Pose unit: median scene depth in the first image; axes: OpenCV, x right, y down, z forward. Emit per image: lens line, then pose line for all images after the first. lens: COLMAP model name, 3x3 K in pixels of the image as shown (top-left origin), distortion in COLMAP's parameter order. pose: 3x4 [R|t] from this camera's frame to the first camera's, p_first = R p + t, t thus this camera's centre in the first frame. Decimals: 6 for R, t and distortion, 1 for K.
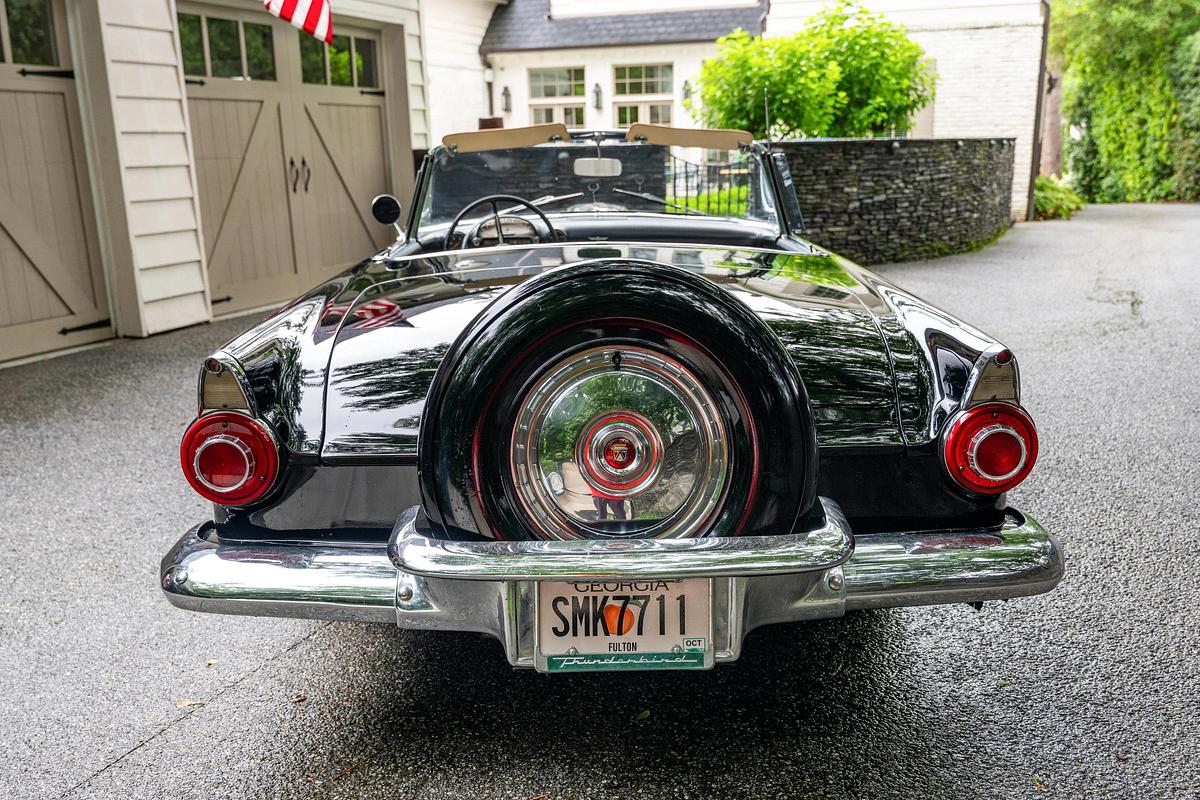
lens RADIAL K [[1043.0, 0, 624.6], [0, 1043.0, 428.3], [0, 0, 1]] dist [0.011524, -0.014986]
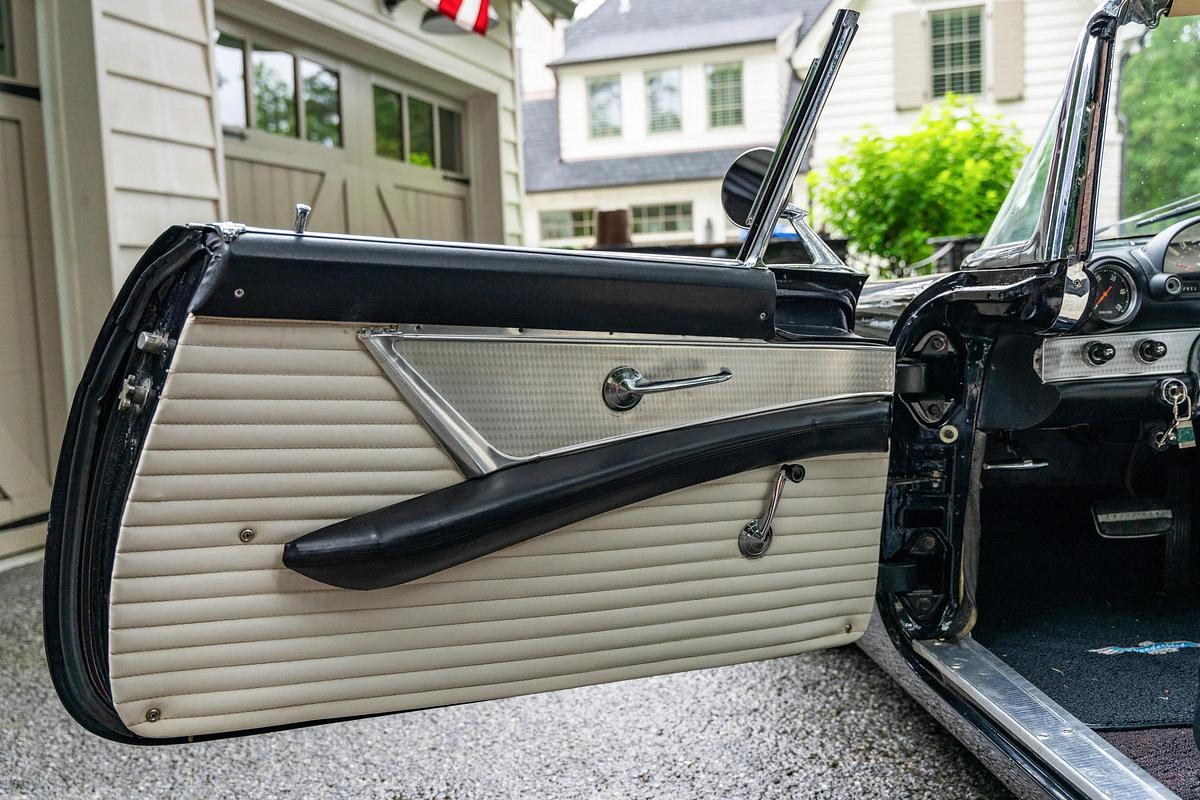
lens RADIAL K [[990.5, 0, 627.9], [0, 990.5, 379.9], [0, 0, 1]] dist [-0.001294, 0.004038]
pose [[0.998070, -0.026657, 0.056091, -0.217553], [0.036823, 0.981312, -0.188866, -0.057300], [-0.050009, 0.190567, 0.980400, 0.438627]]
